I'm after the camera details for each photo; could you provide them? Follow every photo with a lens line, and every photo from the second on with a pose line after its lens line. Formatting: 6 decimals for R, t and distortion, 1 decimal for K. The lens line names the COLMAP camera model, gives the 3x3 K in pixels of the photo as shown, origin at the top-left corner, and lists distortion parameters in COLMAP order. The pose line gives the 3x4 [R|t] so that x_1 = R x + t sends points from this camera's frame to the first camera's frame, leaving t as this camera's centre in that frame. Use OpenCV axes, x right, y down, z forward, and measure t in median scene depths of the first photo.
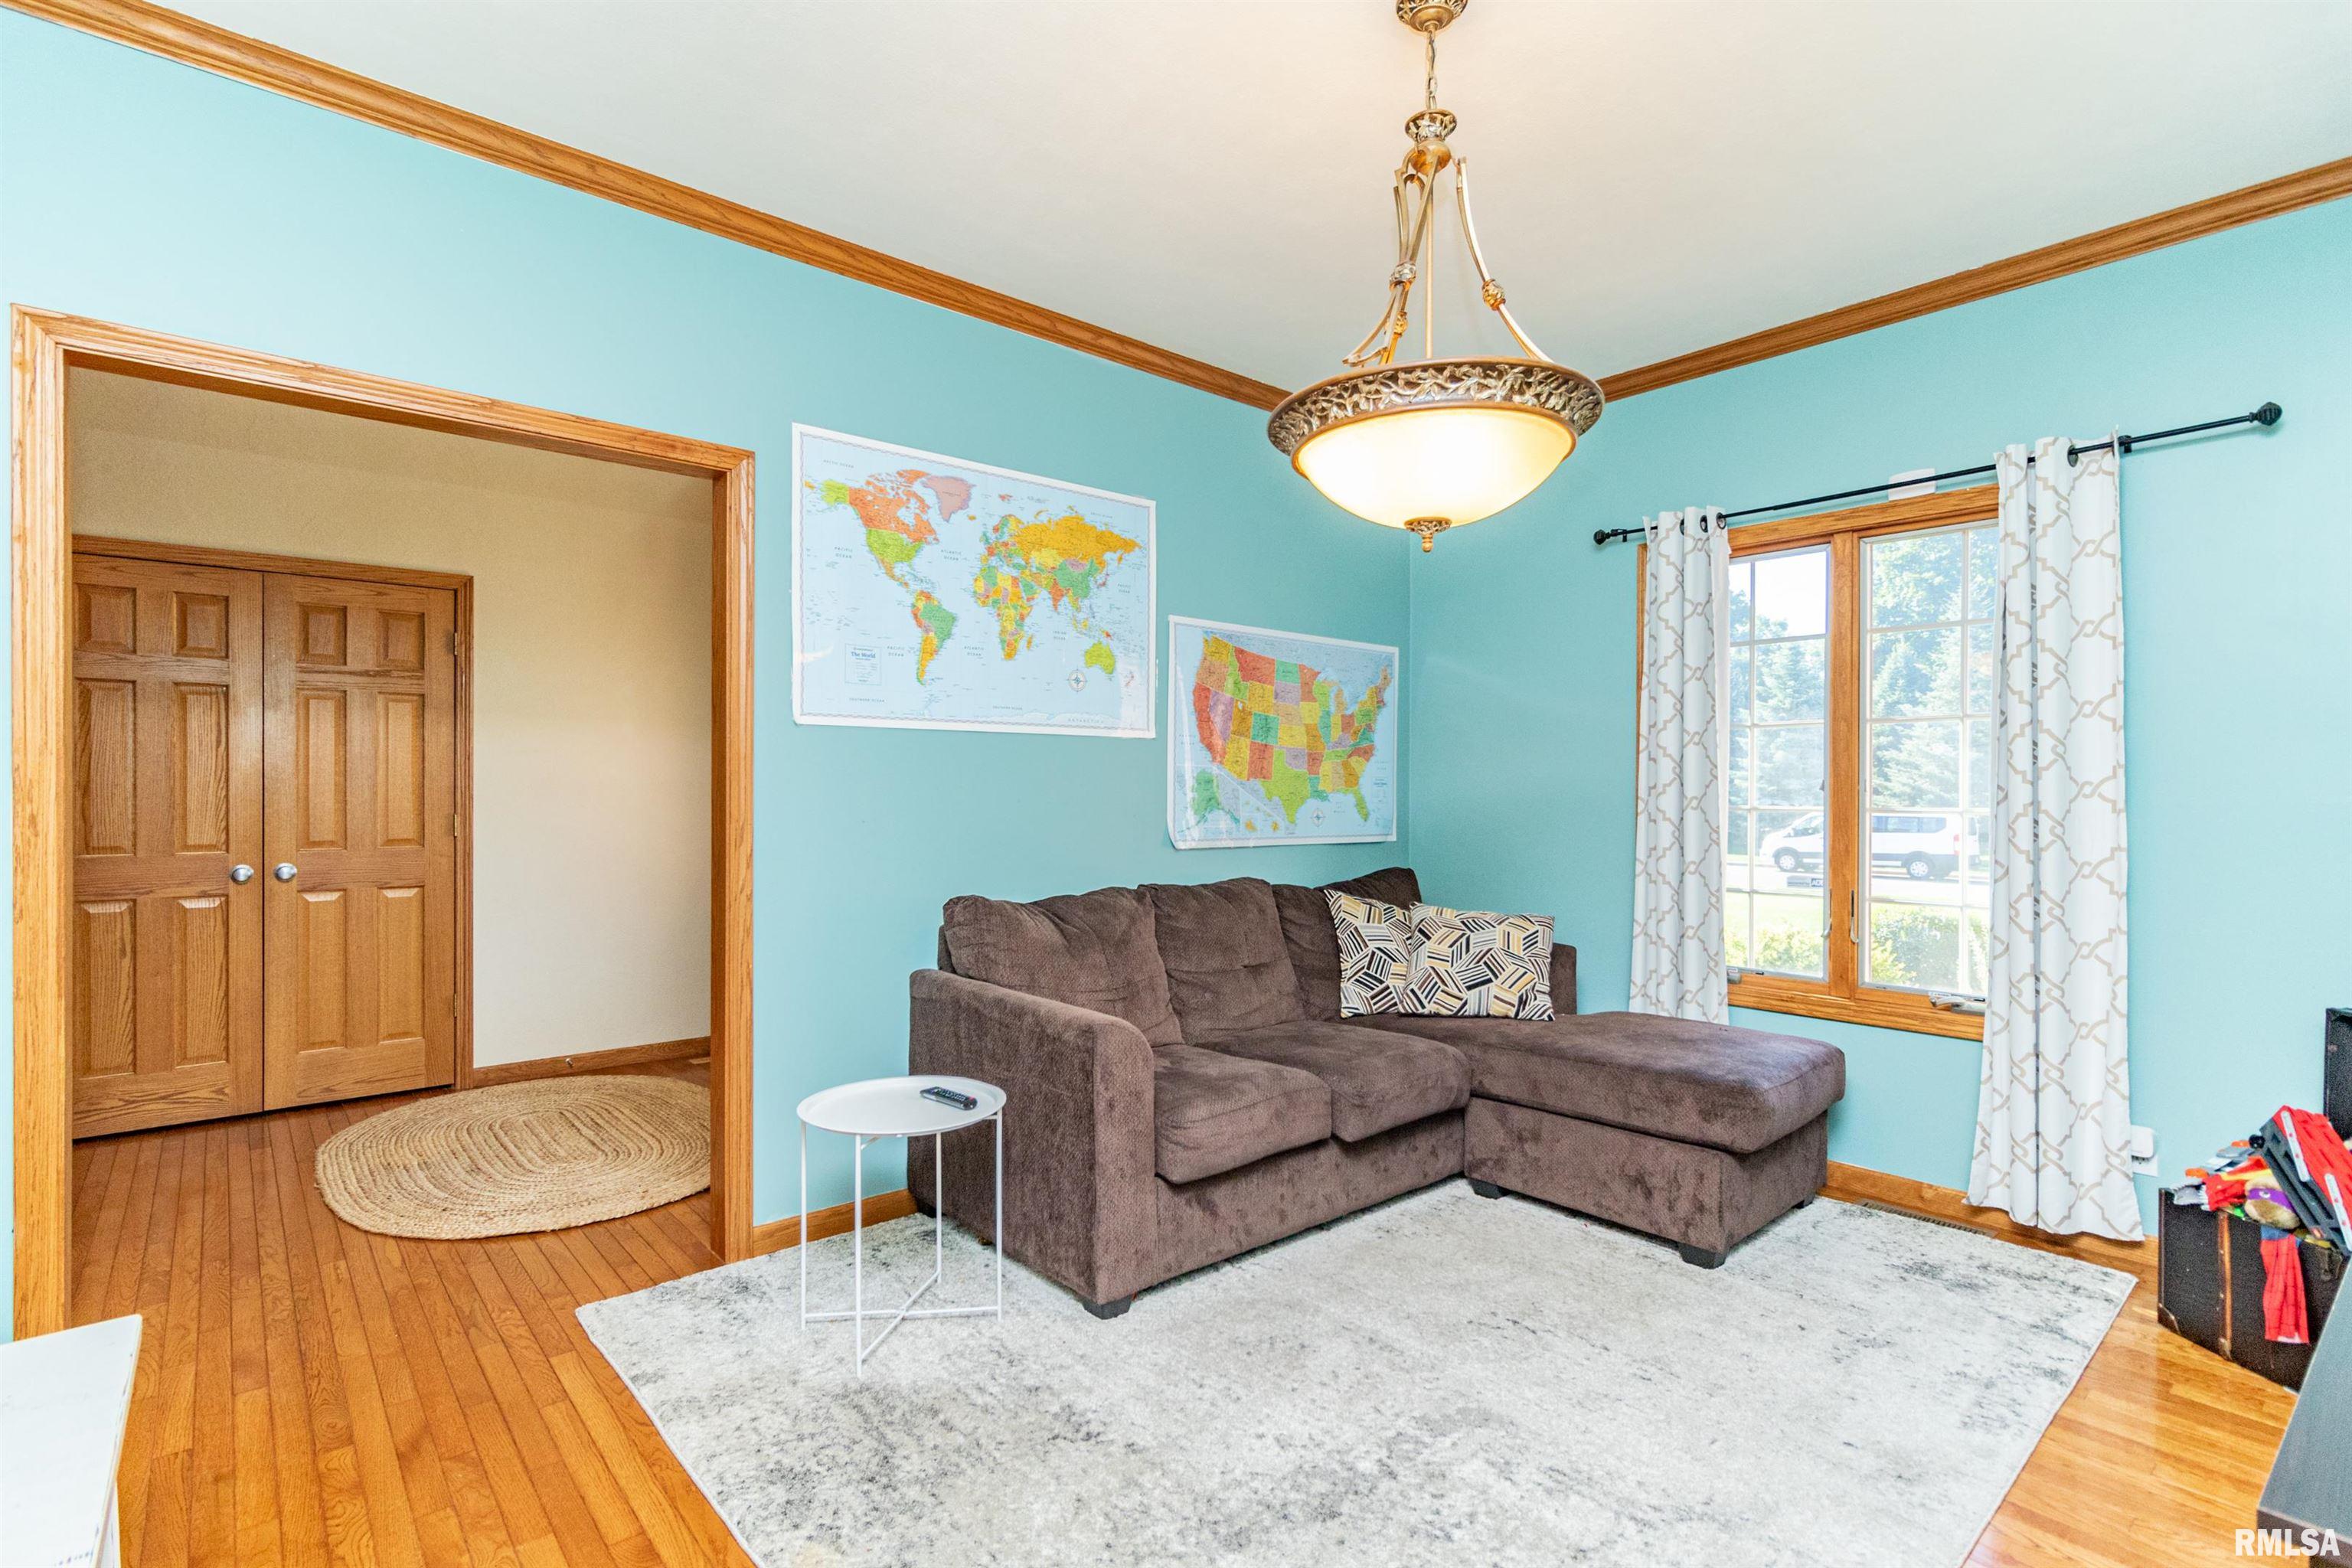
lens RADIAL K [[1085.7, 0, 1168.5], [0, 1085.7, 797.7], [0, 0, 1]] dist [0.001077, 0.000698]
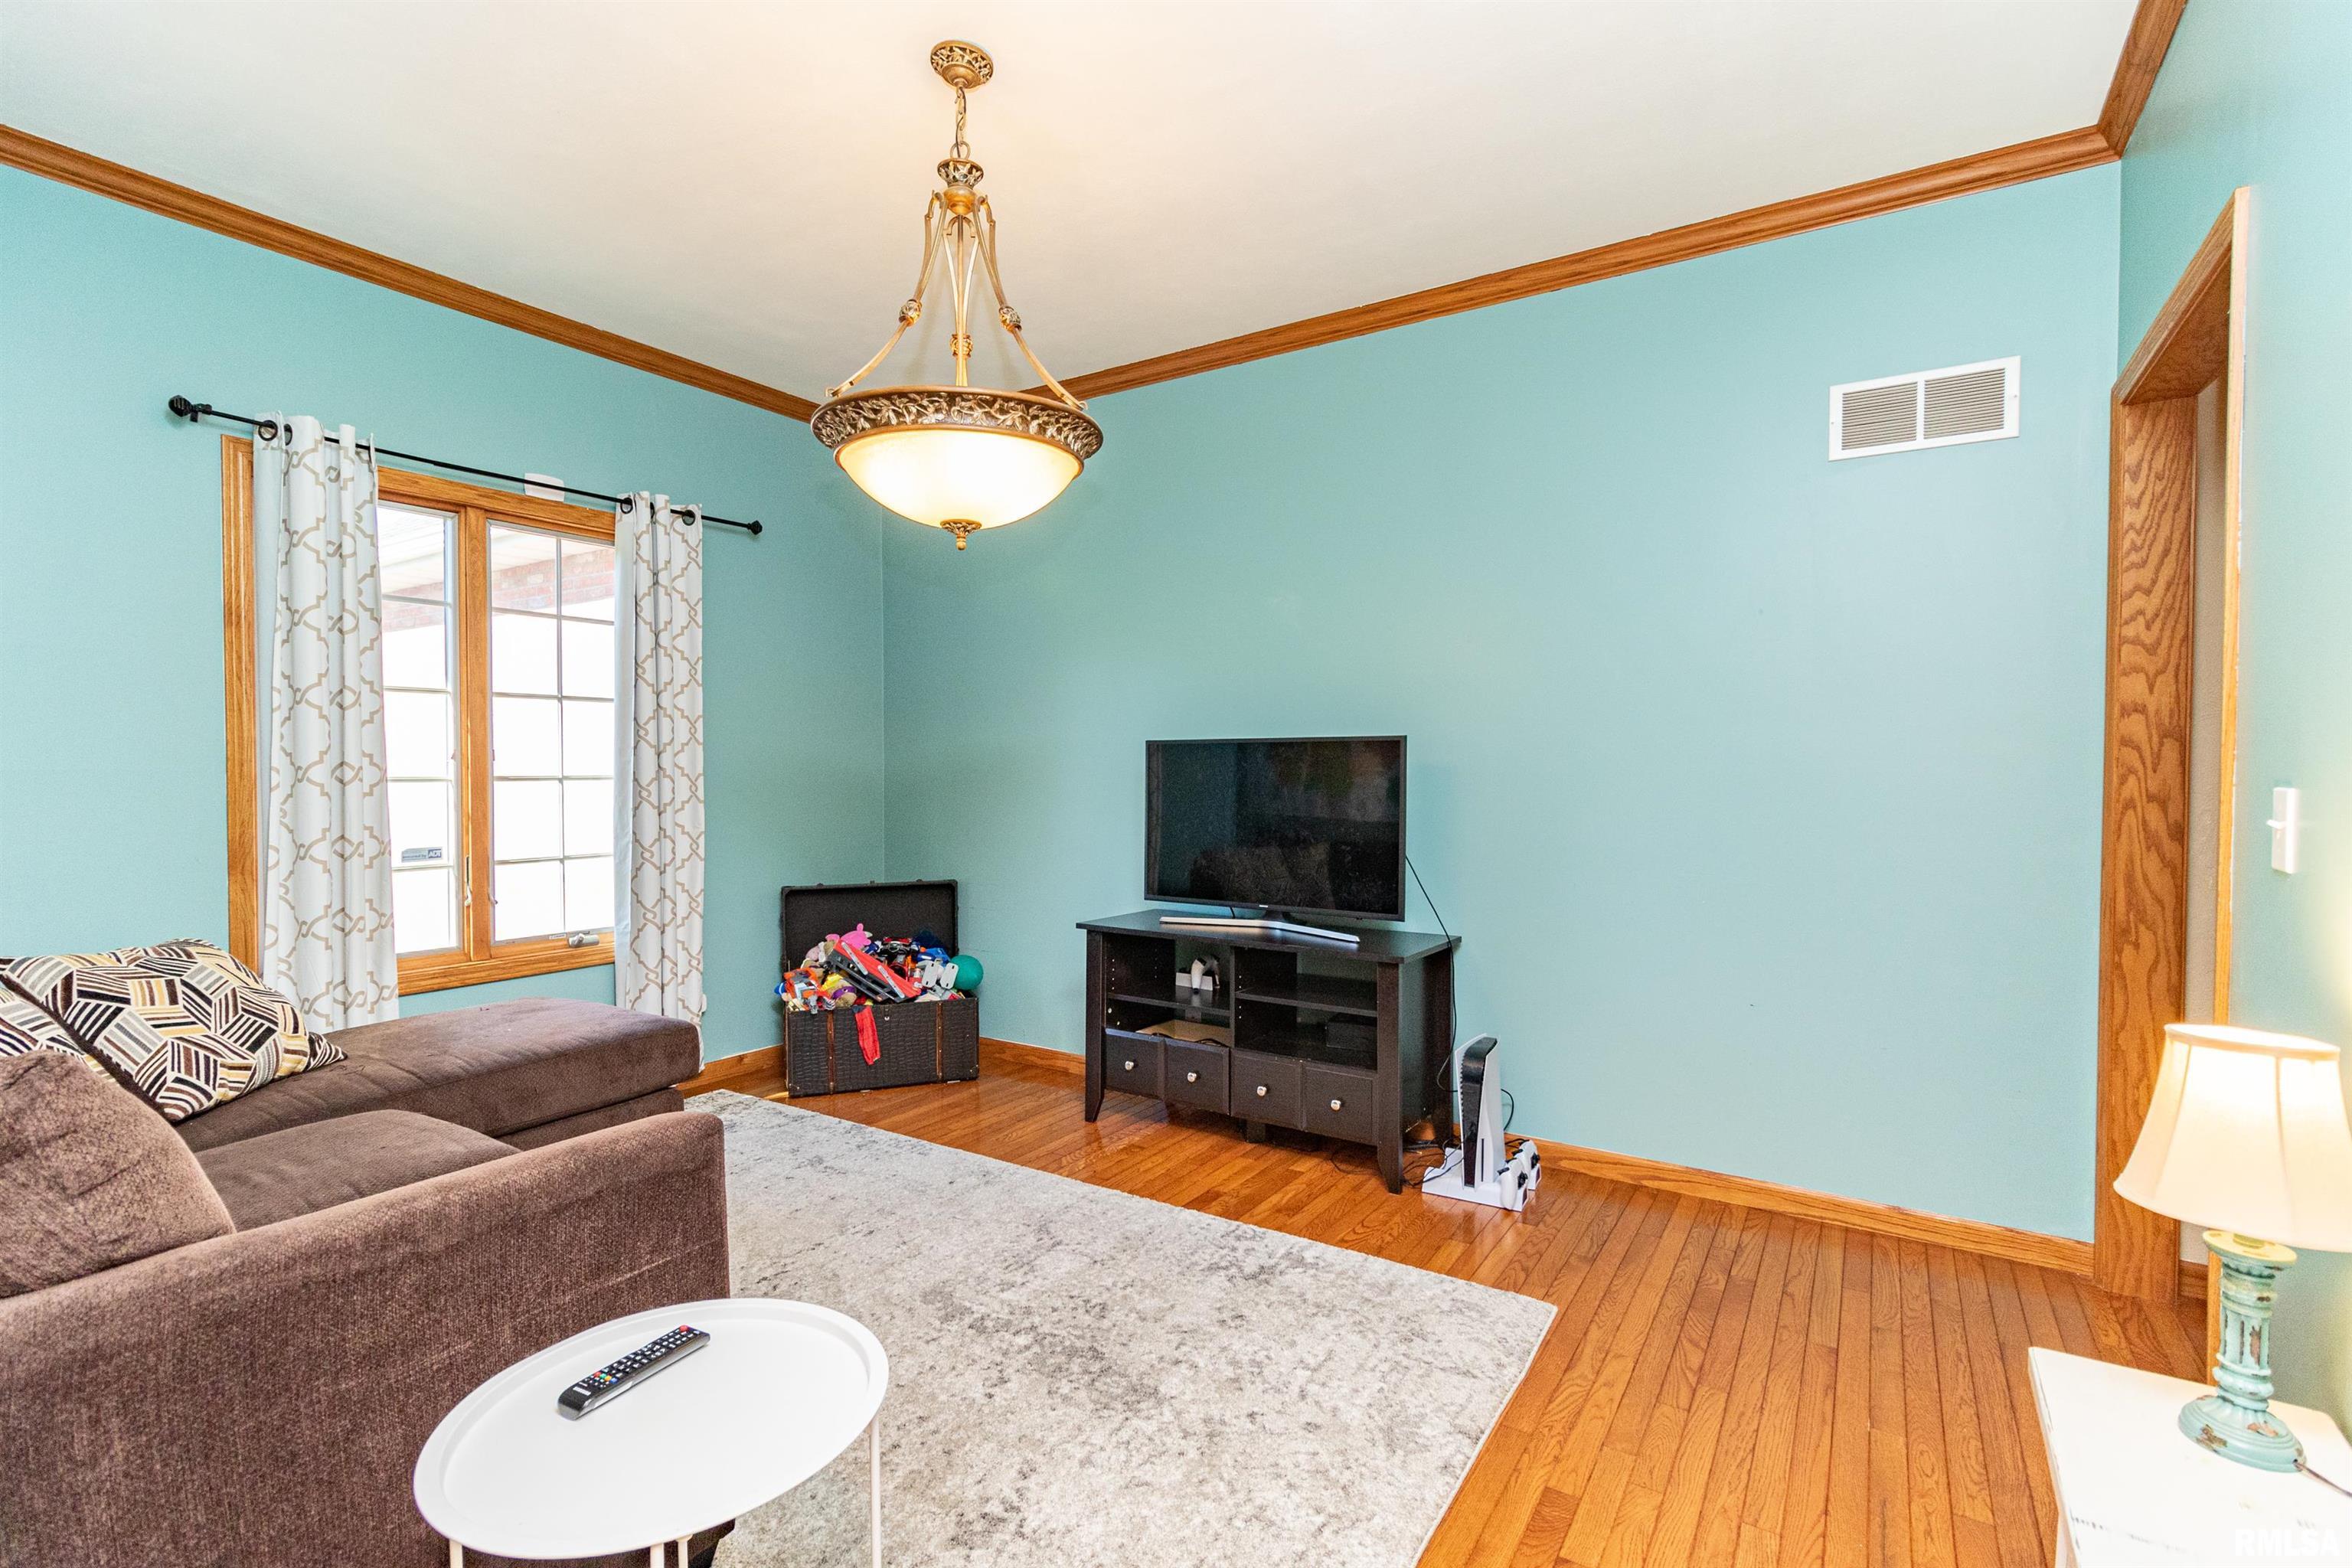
lens RADIAL K [[1085.7, 0, 1155.2], [0, 1085.7, 784.2], [0, 0, 1]] dist [0.001077, 0.000698]
pose [[-0.263967, -0.020268, 0.964319, -0.560095], [0.006167, 0.999723, 0.022700, -0.002696], [-0.964512, 0.011939, -0.263769, 0.675522]]
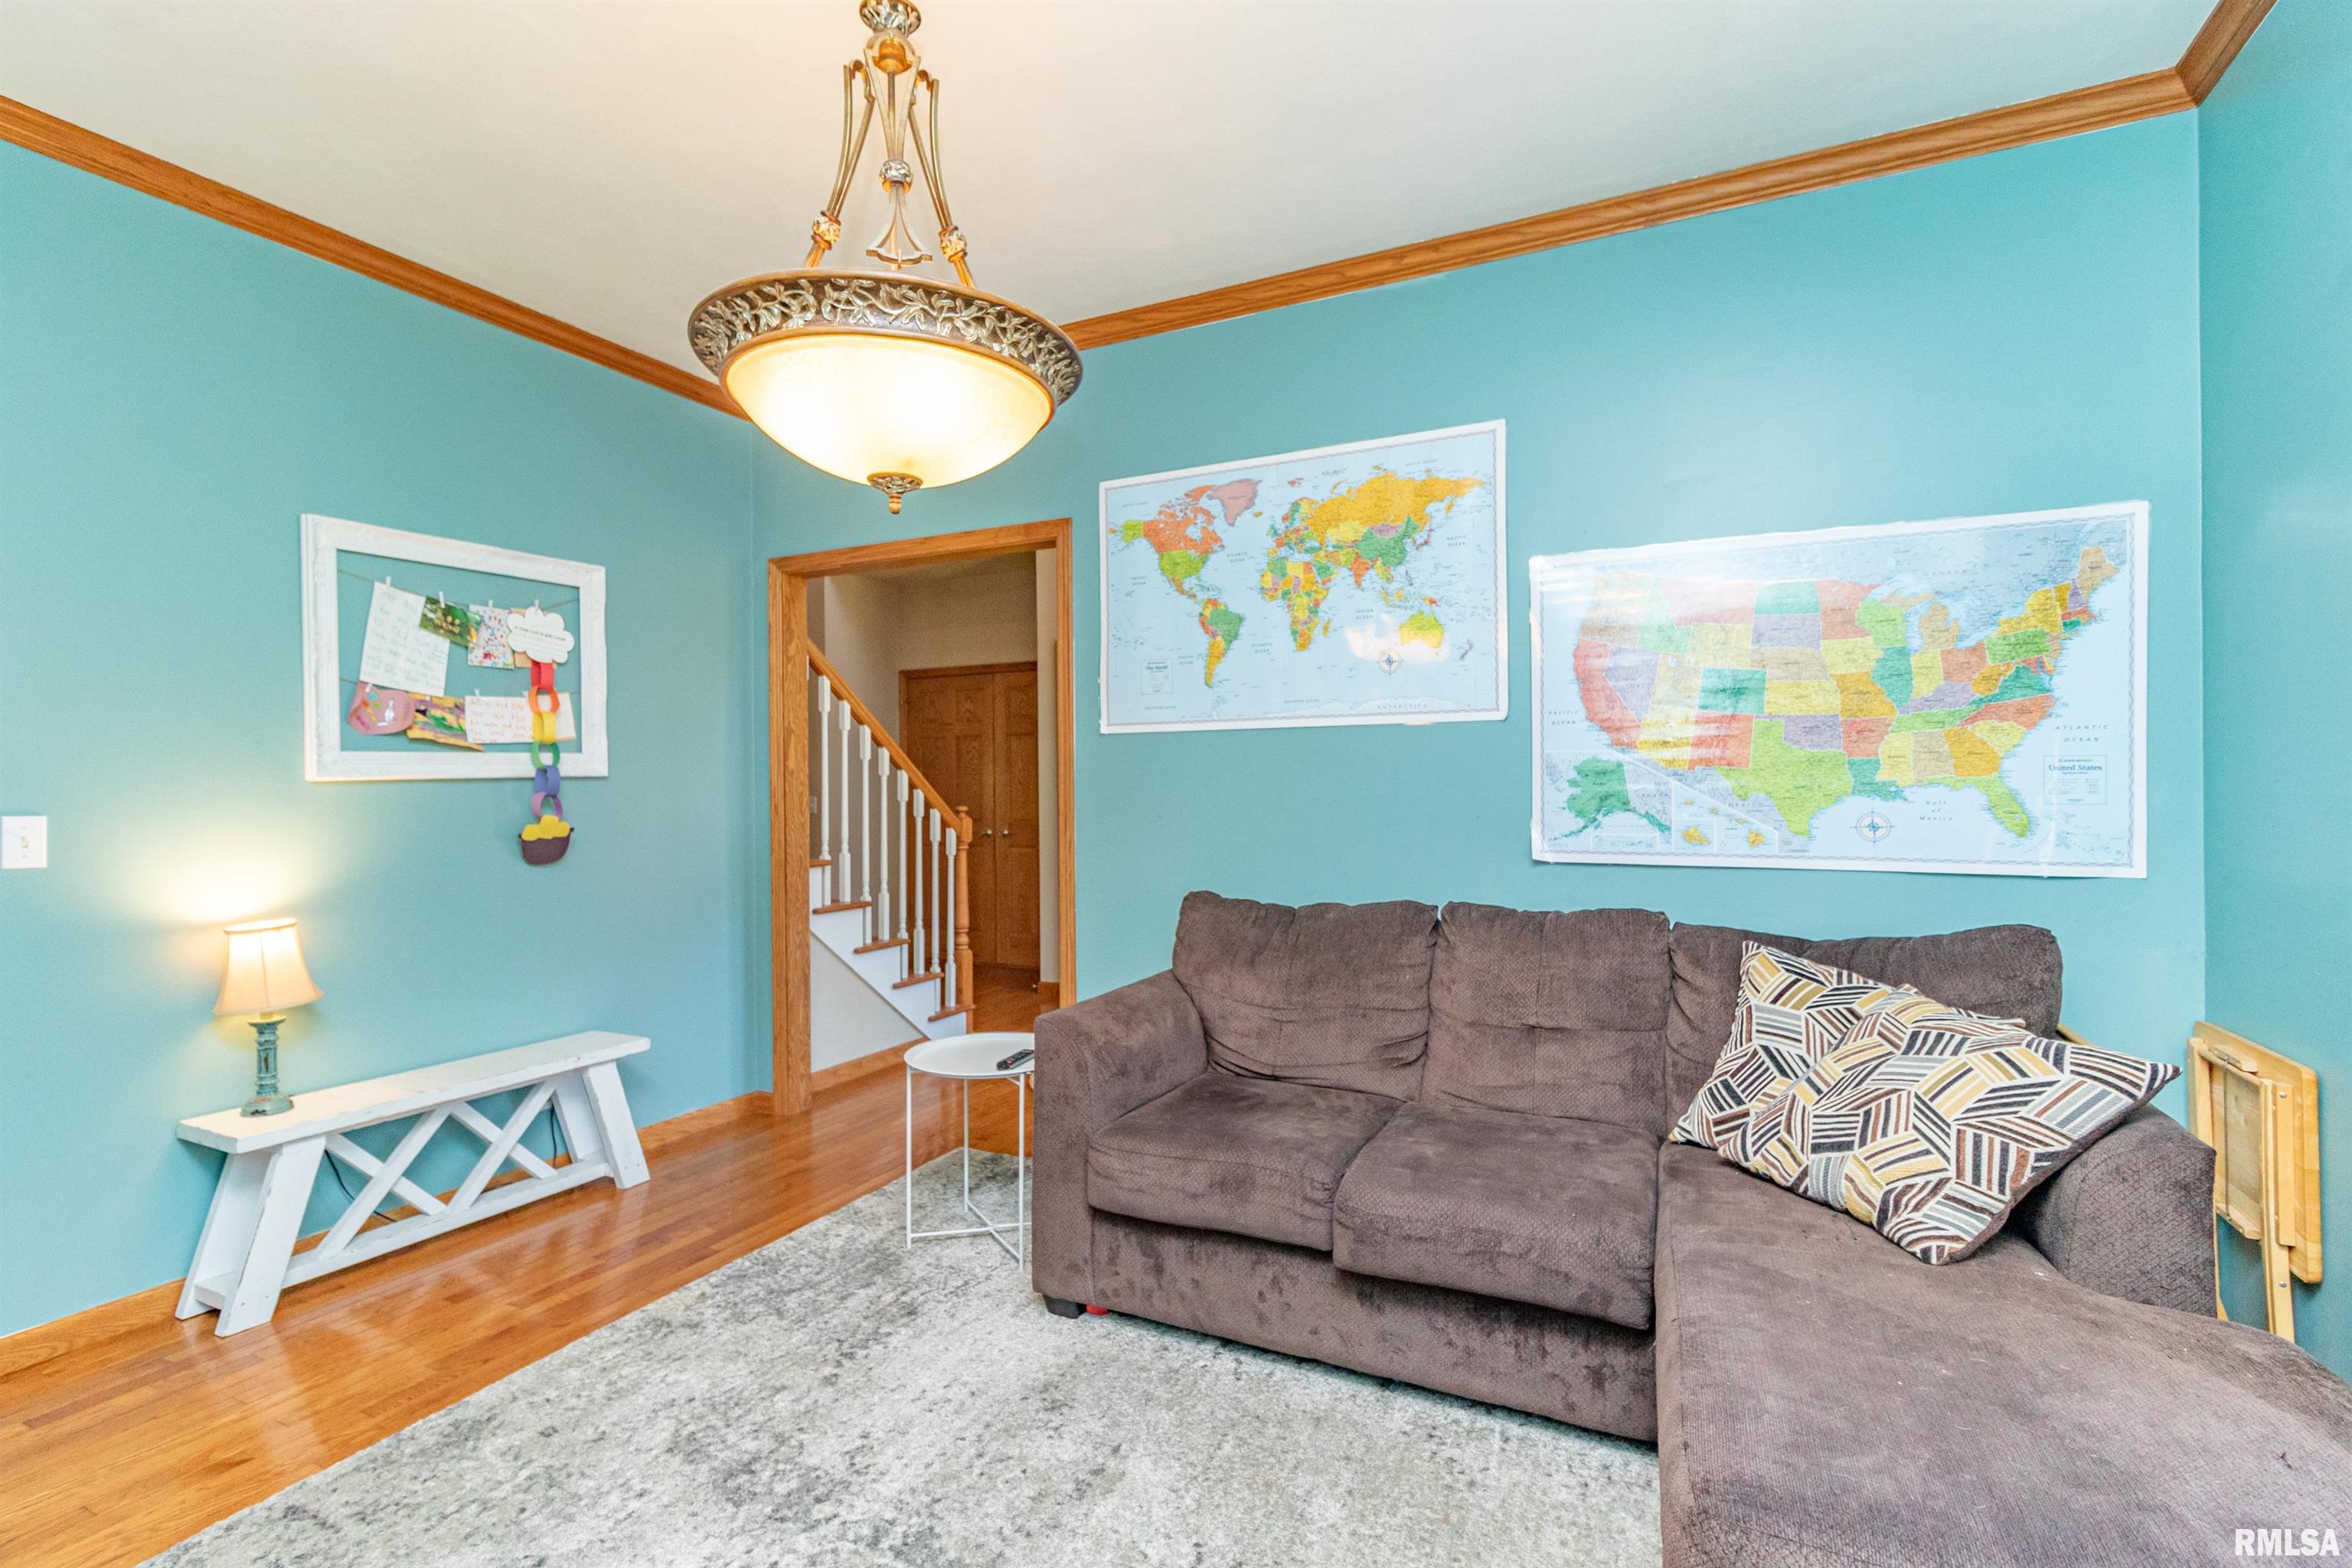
lens RADIAL K [[1085.7, 0, 1195.4], [0, 1085.7, 785.1], [0, 0, 1]] dist [0.001077, 0.000698]
pose [[0.409517, -0.005151, -0.912288, 0.689738], [0.004265, 0.999984, -0.003732, -0.005733], [0.912292, -0.002363, 0.409533, 0.528401]]
